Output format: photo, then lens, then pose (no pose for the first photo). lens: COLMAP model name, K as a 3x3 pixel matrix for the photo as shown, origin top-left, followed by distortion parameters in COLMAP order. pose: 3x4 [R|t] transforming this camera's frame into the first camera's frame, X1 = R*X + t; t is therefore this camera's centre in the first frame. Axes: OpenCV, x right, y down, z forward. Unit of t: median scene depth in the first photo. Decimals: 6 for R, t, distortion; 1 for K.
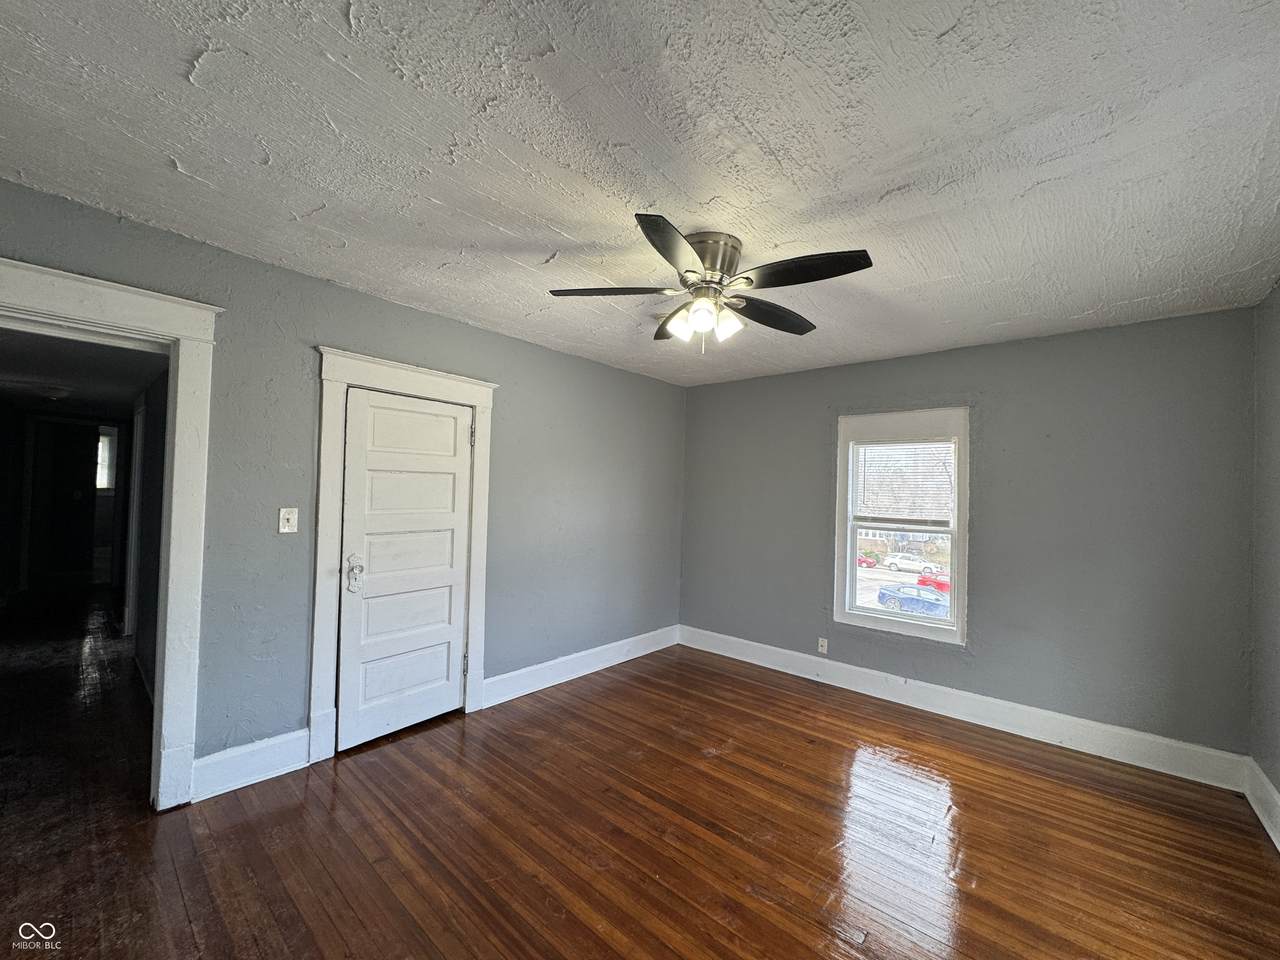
lens RADIAL K [[507.0, 0, 640.0], [0, 507.0, 480.0], [0, 0, 1]] dist [-0.007607, 0.000048]
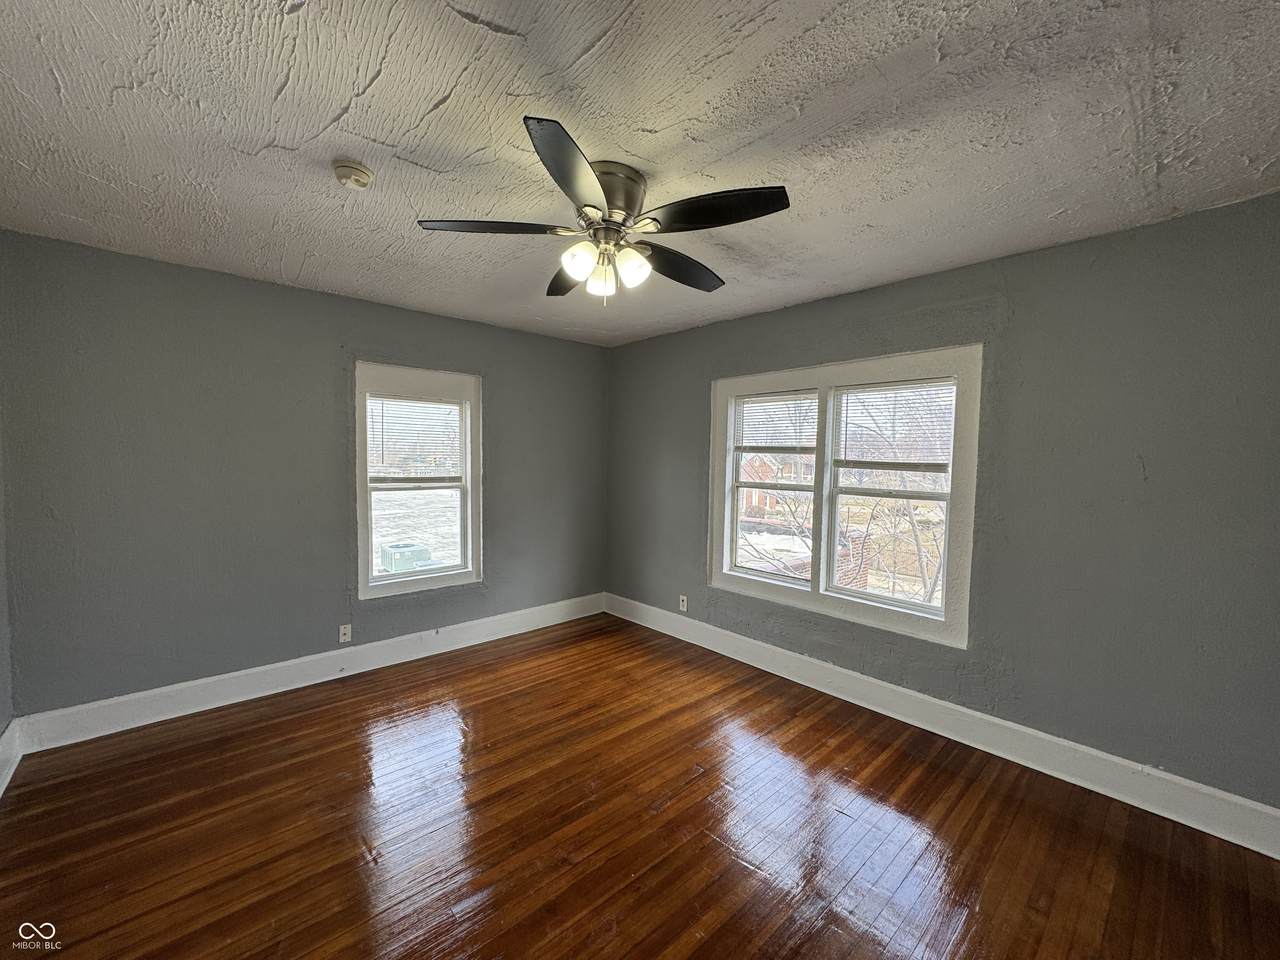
lens RADIAL K [[507.0, 0, 640.0], [0, 507.0, 480.0], [0, 0, 1]] dist [-0.007607, 0.000048]
pose [[0.112360, -0.071788, 0.991071, -0.558975], [-0.037220, 0.996383, 0.076392, -0.013674], [-0.992970, -0.045471, 0.109282, 0.608090]]
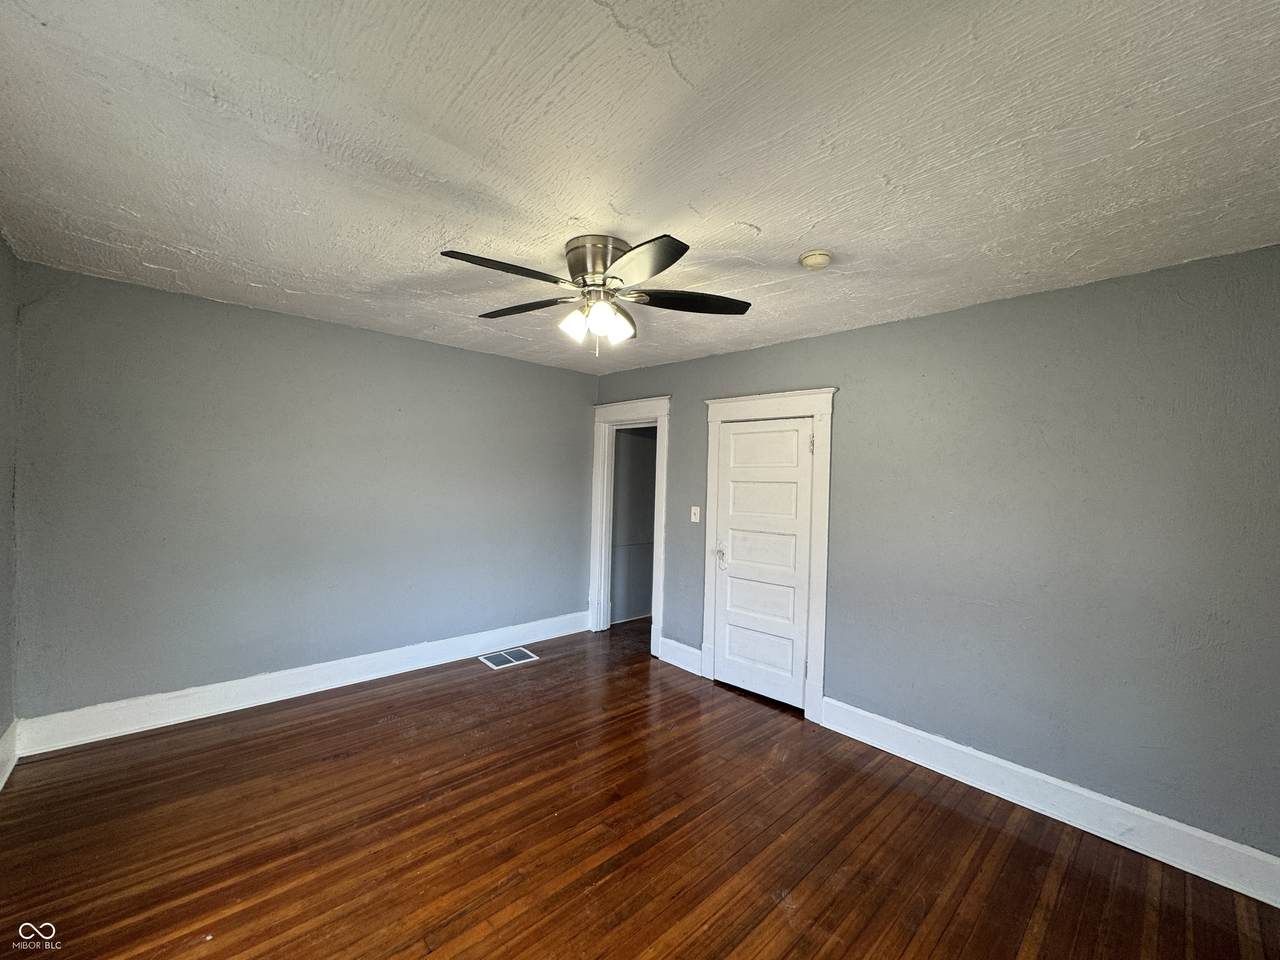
lens RADIAL K [[510.3, 0, 640.0], [0, 510.3, 480.0], [0, 0, 1]] dist [0.000661, 0.000145]
pose [[-0.099042, -0.029090, -0.994658, 0.823776], [-0.008468, 0.999561, -0.028390, 0.016315], [0.995047, 0.005611, -0.099245, 0.871145]]
